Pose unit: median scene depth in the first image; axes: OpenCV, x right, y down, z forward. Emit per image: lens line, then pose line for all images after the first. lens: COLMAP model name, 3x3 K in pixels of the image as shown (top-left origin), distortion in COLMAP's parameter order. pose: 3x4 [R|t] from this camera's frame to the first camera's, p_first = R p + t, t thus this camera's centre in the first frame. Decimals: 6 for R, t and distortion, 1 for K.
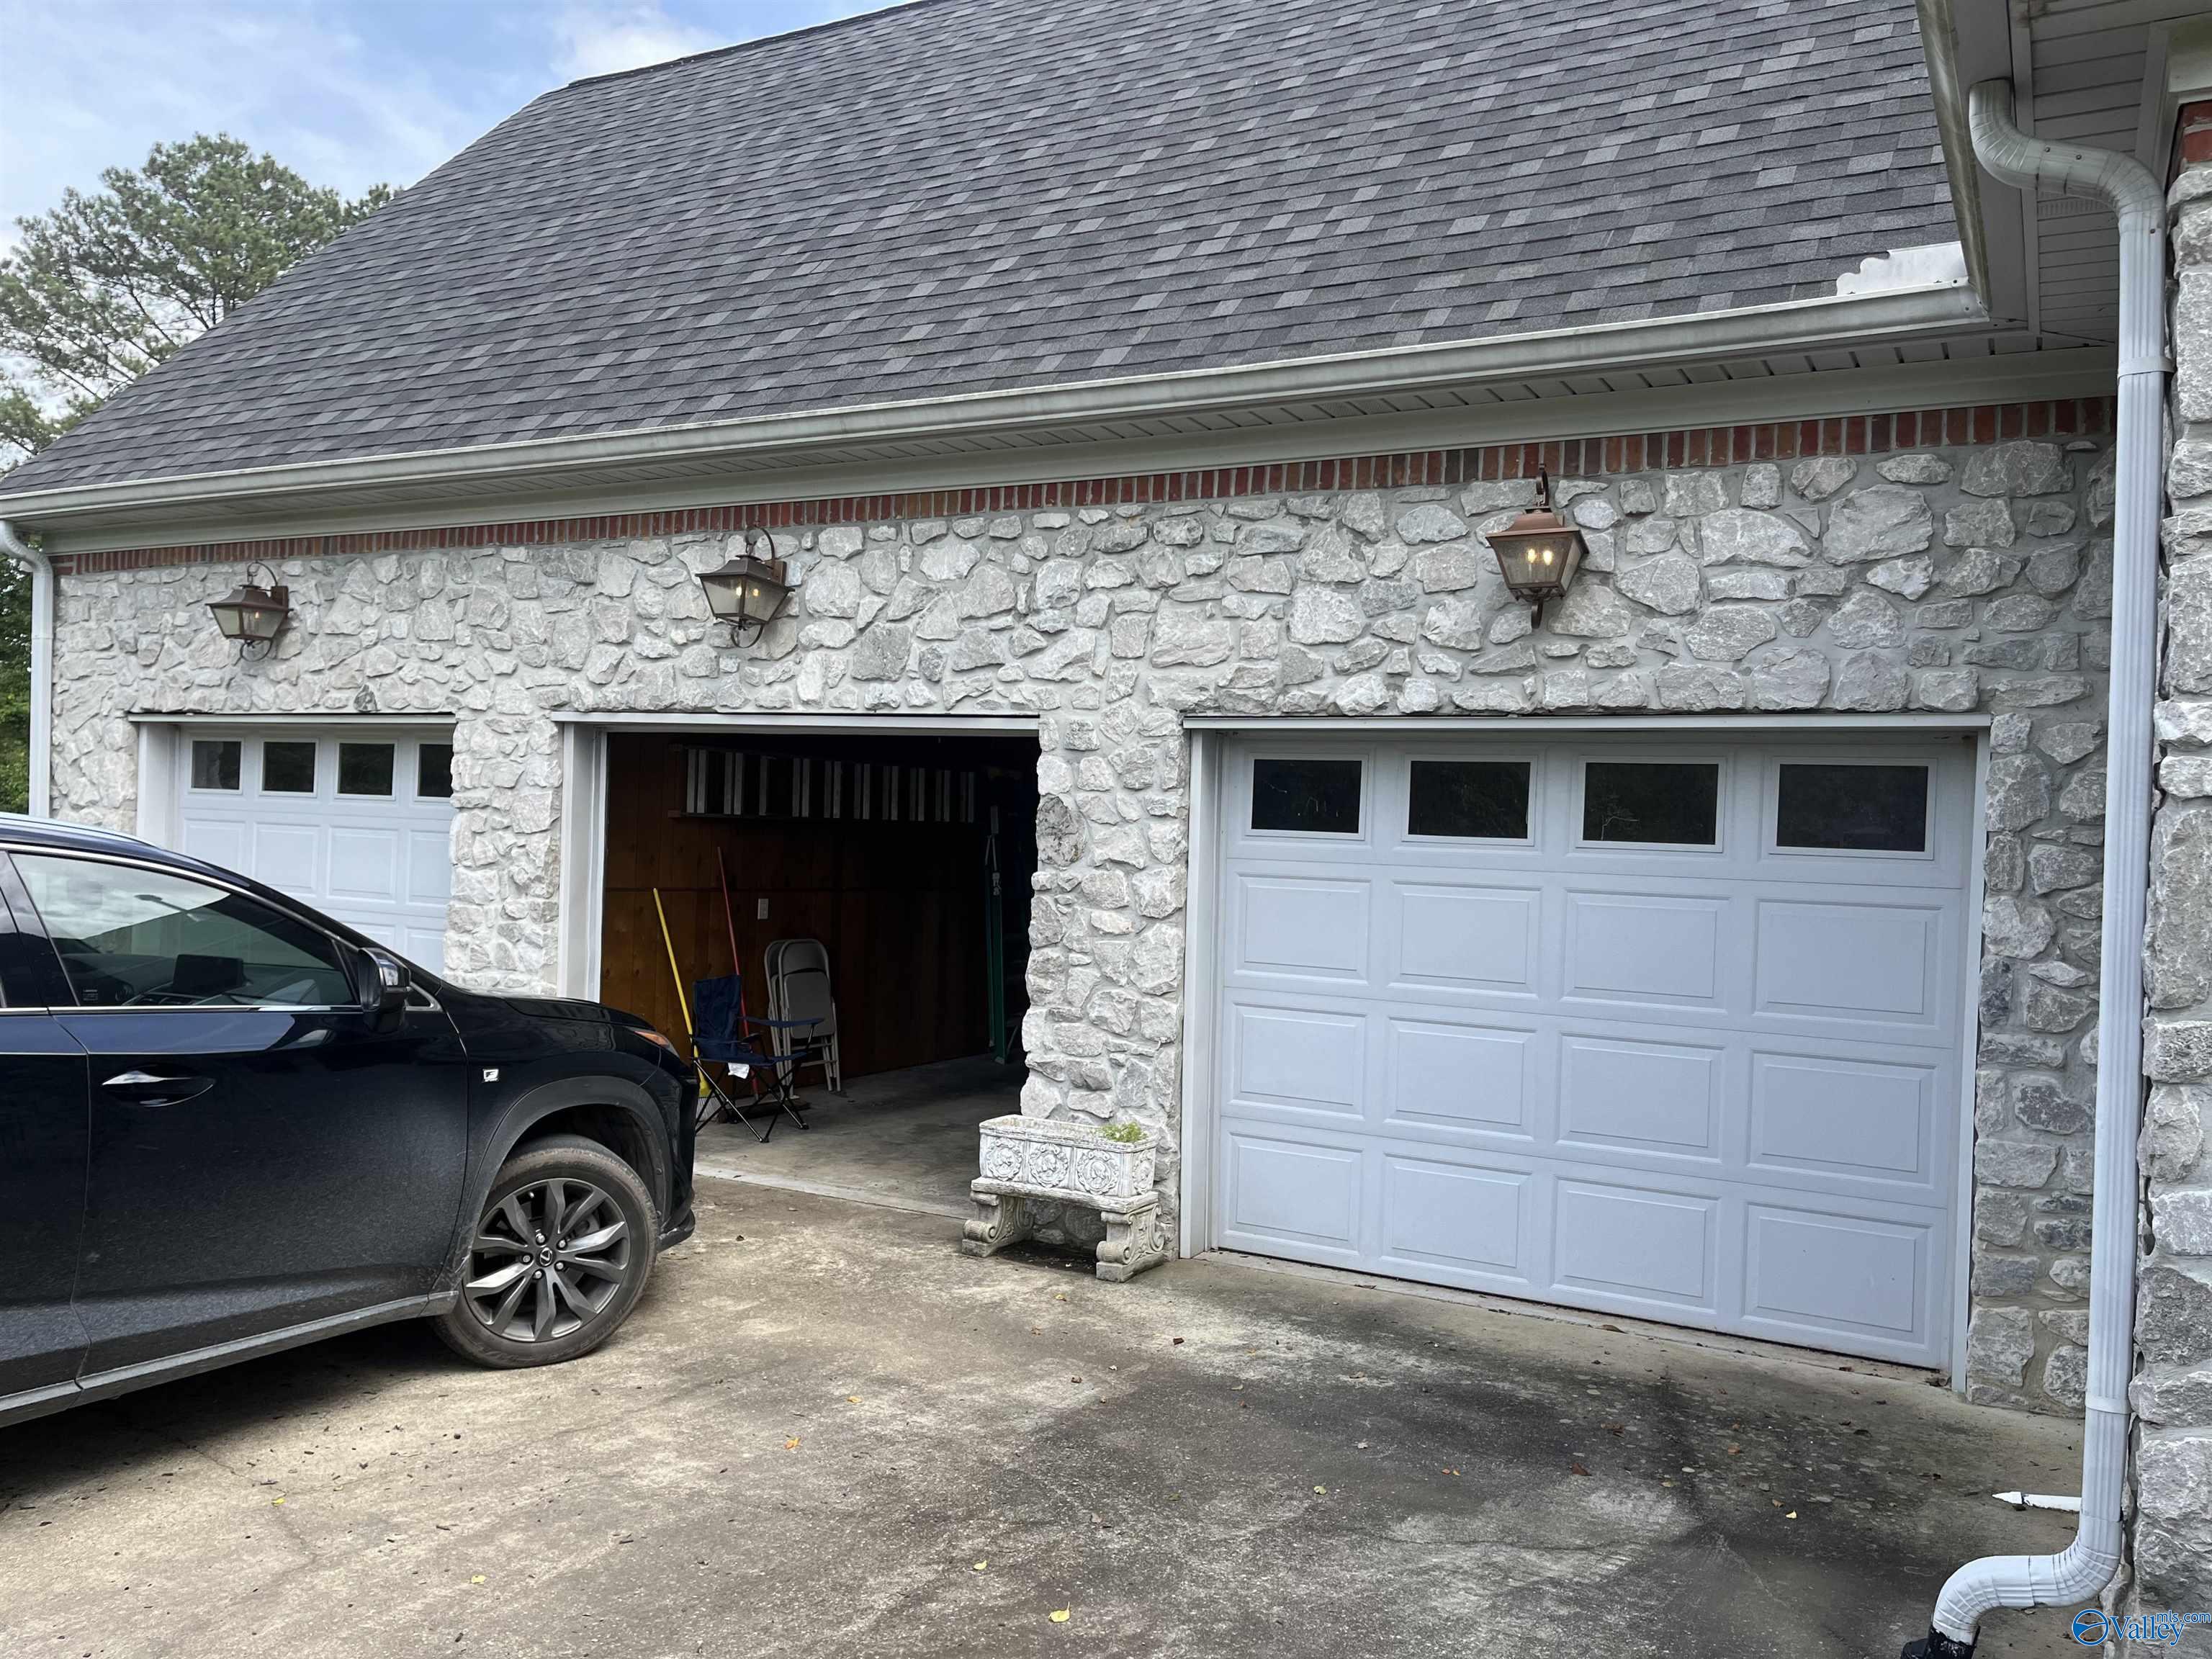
lens RADIAL K [[1662.8, 0, 1110.3], [0, 1662.8, 833.0], [0, 0, 1]] dist [0.064014, -0.083257]
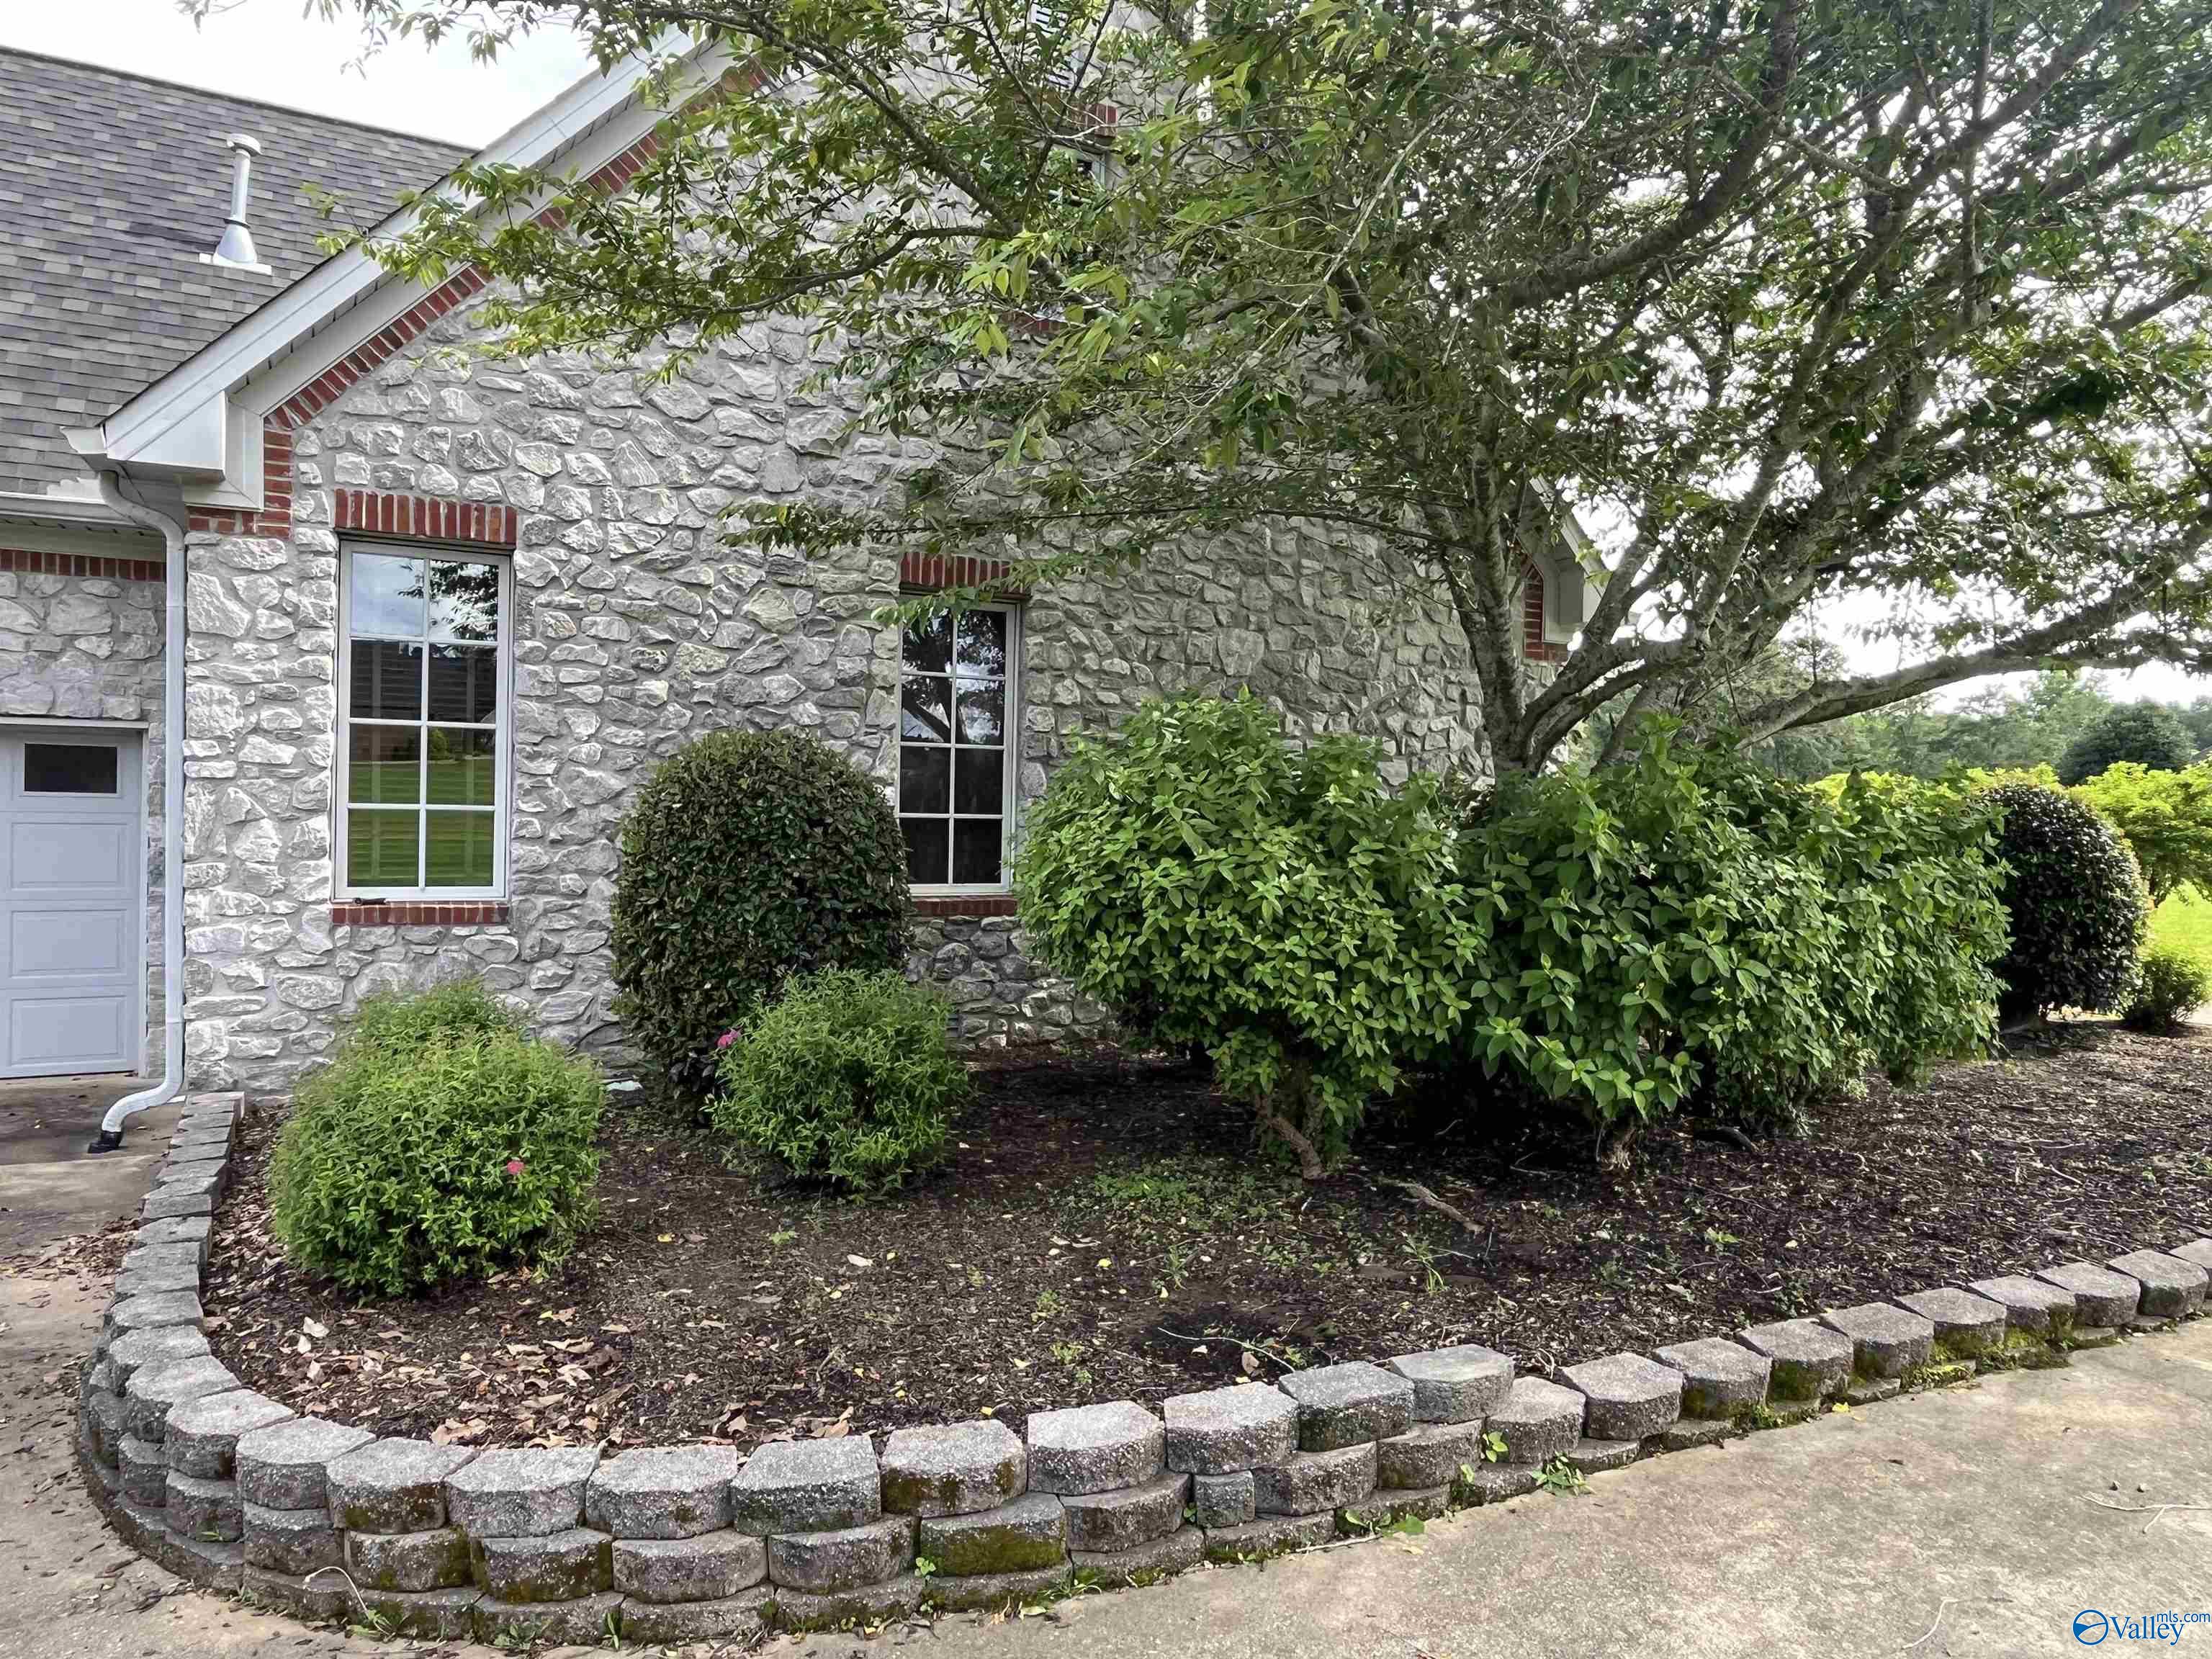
lens RADIAL K [[1477.8, 0, 1111.1], [0, 1477.8, 831.9], [0, 0, 1]] dist [0.001118, -0.001928]
pose [[0.540048, -0.038685, 0.840745, -0.299796], [-0.002462, 0.998866, 0.047542, -0.028376], [-0.841631, -0.027745, 0.539340, -0.821887]]
